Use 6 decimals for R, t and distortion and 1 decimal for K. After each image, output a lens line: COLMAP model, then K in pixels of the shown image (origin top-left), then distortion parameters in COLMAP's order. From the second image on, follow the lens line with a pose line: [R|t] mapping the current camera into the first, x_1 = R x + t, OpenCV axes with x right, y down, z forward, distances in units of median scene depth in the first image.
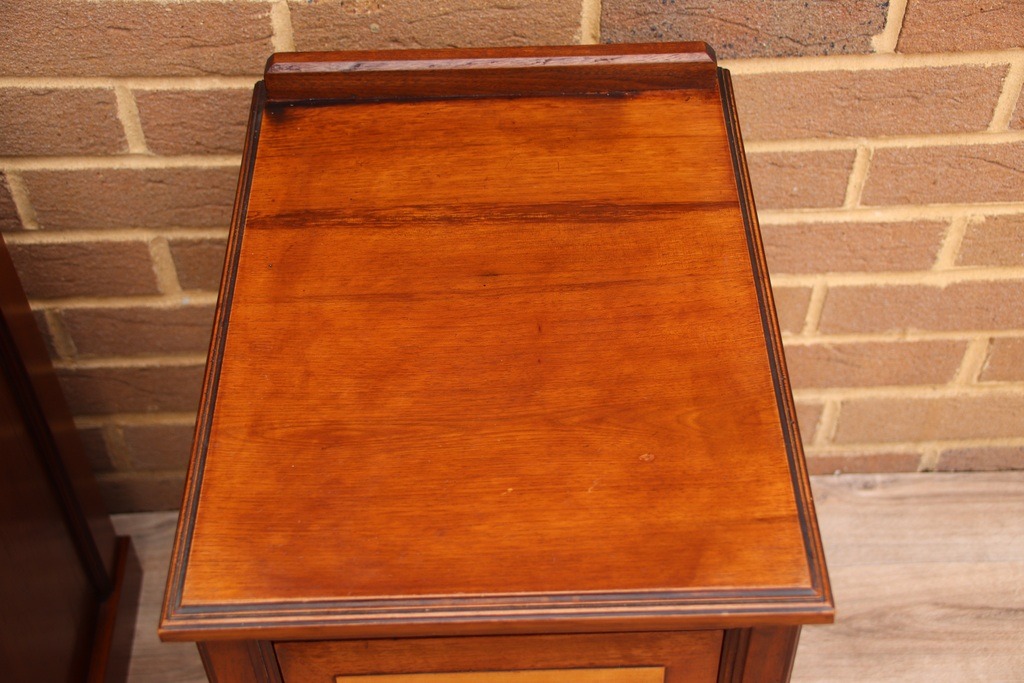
lens RADIAL K [[1396.7, 0, 512.0], [0, 1396.7, 341.5], [0, 0, 1]] dist [0.014182, 0.629821]
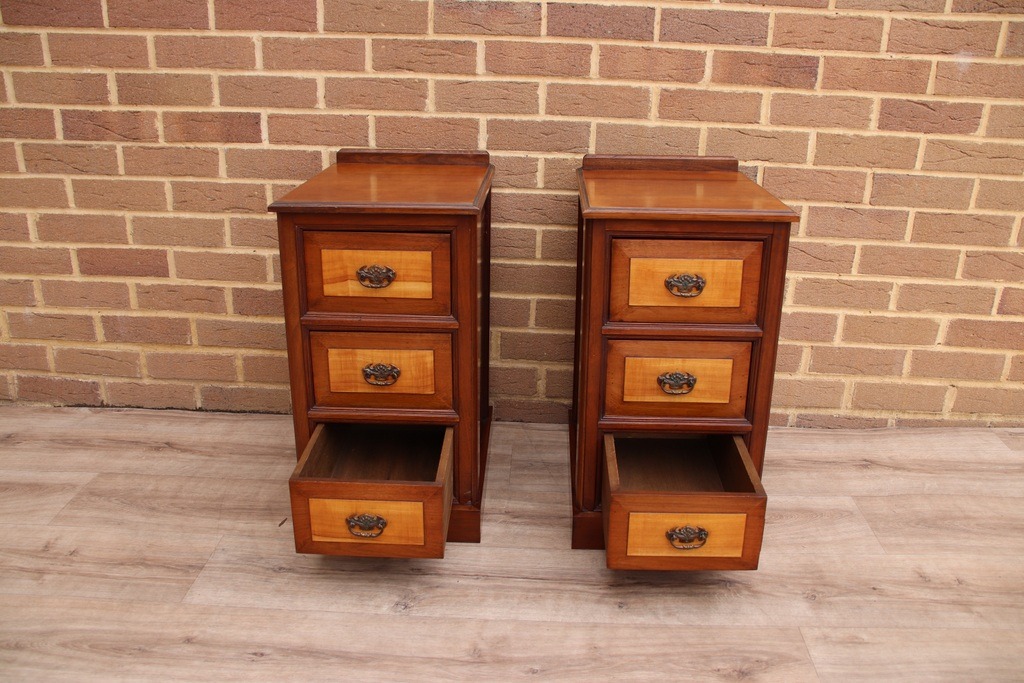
lens RADIAL K [[863.2, 0, 510.4], [0, 863.2, 355.8], [0, 0, 1]] dist [-0.144131, 0.145538]
pose [[0.995524, 0.059746, -0.073225, -0.063473], [-0.085874, 0.895397, -0.436910, 0.715896], [0.039462, 0.441243, 0.896520, -0.311671]]
